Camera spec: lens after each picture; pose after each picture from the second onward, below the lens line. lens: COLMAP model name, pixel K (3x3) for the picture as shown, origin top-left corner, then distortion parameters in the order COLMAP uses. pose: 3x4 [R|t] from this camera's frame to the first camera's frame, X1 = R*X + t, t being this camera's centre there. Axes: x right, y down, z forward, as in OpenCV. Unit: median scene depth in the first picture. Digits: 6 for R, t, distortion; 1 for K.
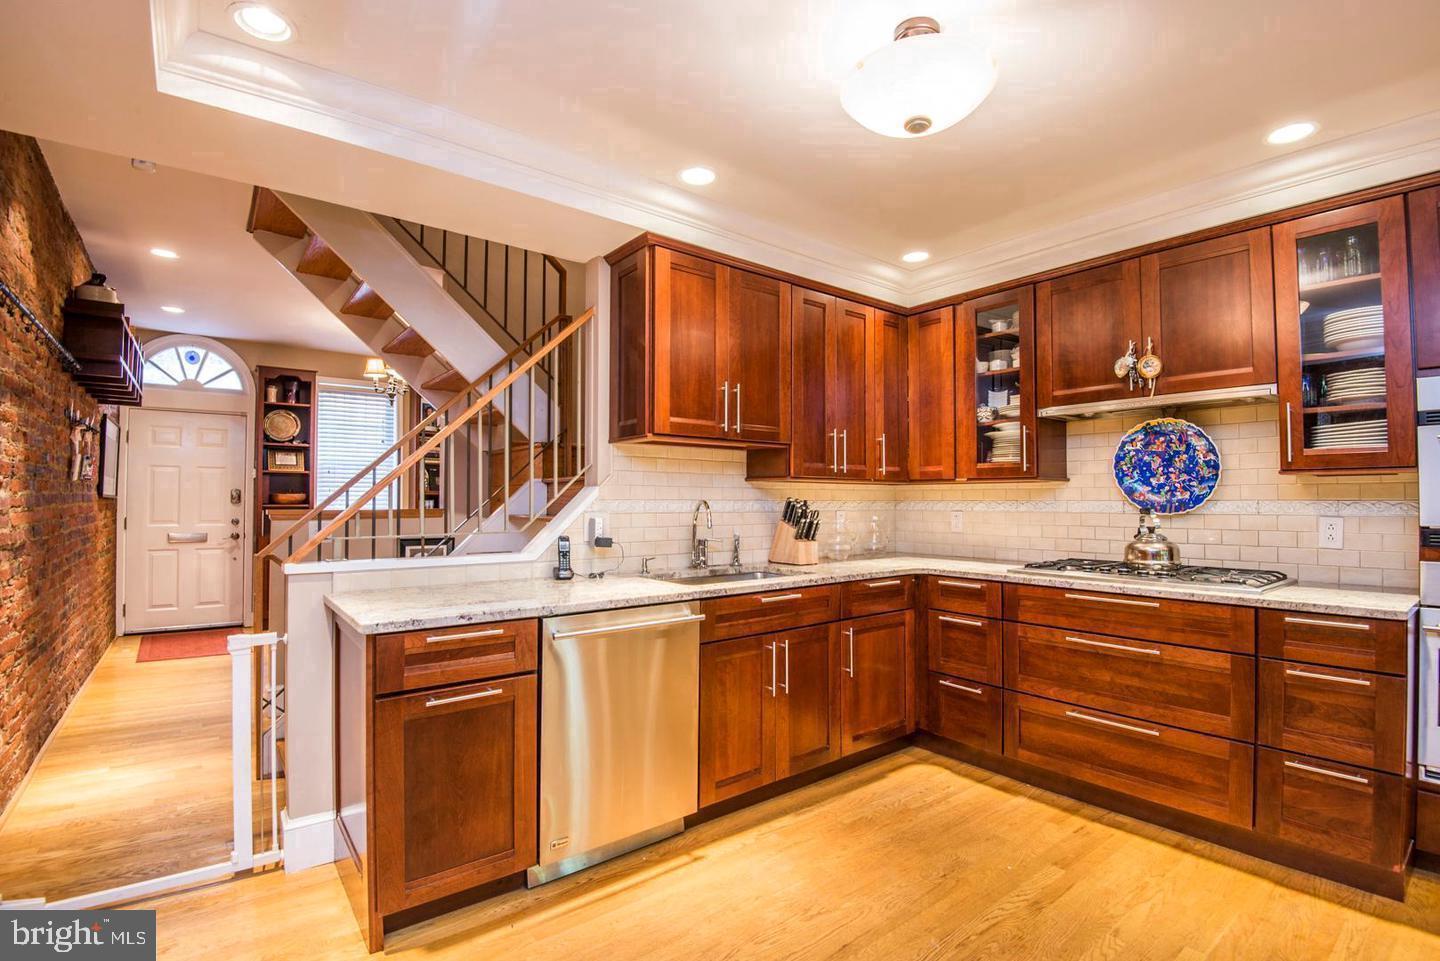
lens RADIAL K [[670.8, 0, 706.5], [0, 670.8, 486.7], [0, 0, 1]] dist [-0.025547, -0.010534]
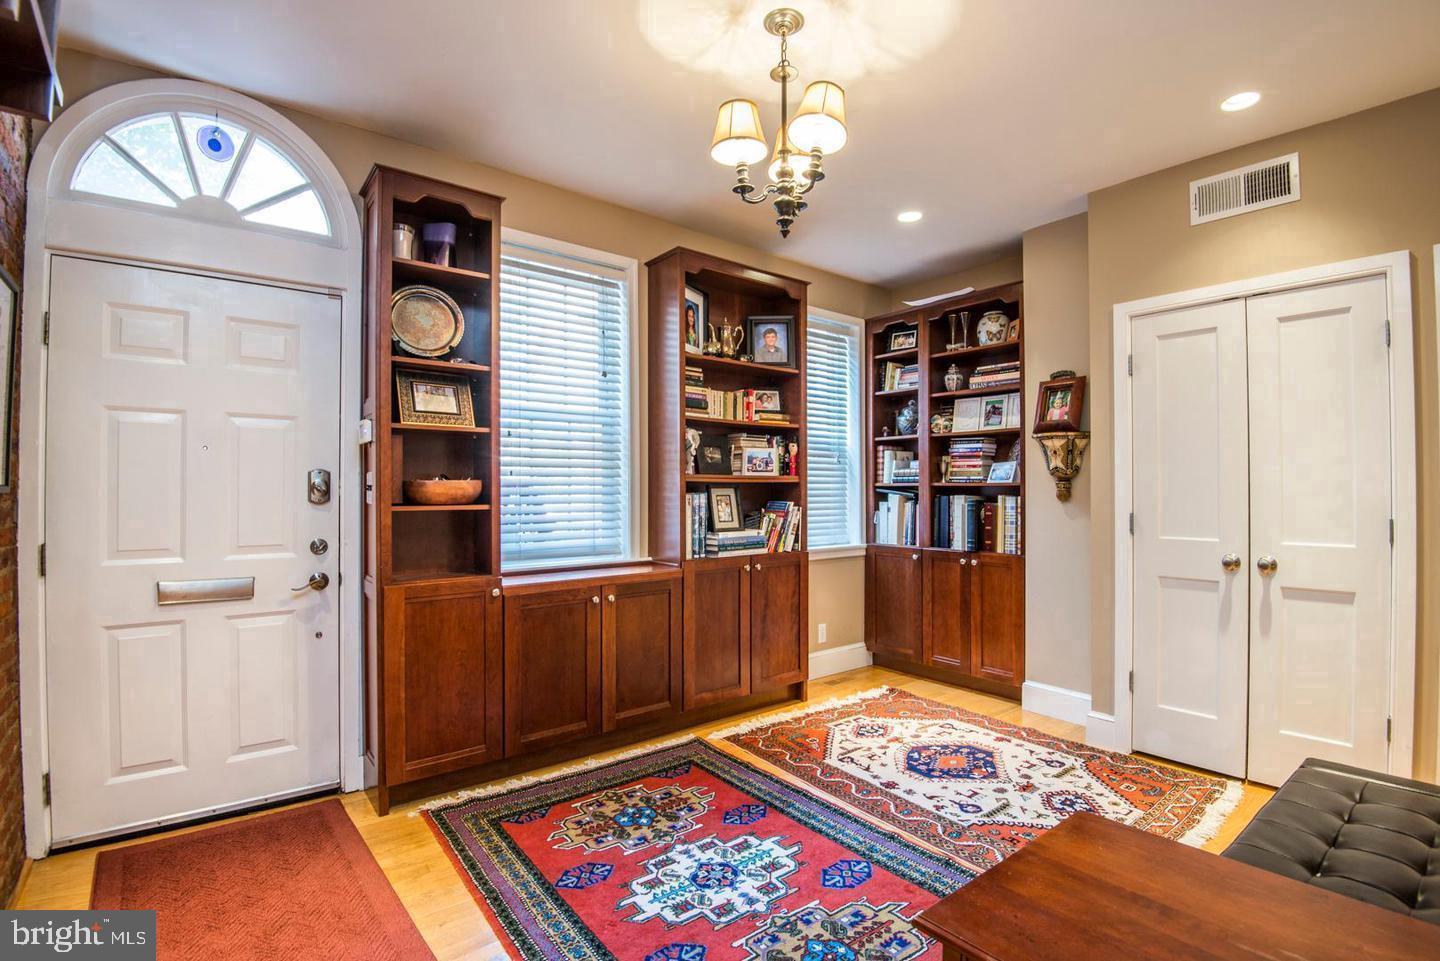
lens RADIAL K [[670.8, 0, 712.2], [0, 670.8, 482.6], [0, 0, 1]] dist [-0.025547, -0.010534]
pose [[0.999685, -0.002589, 0.024976, -0.268920], [0.002245, 0.999902, 0.013803, 0.003896], [-0.025009, -0.013743, 0.999593, 0.324680]]
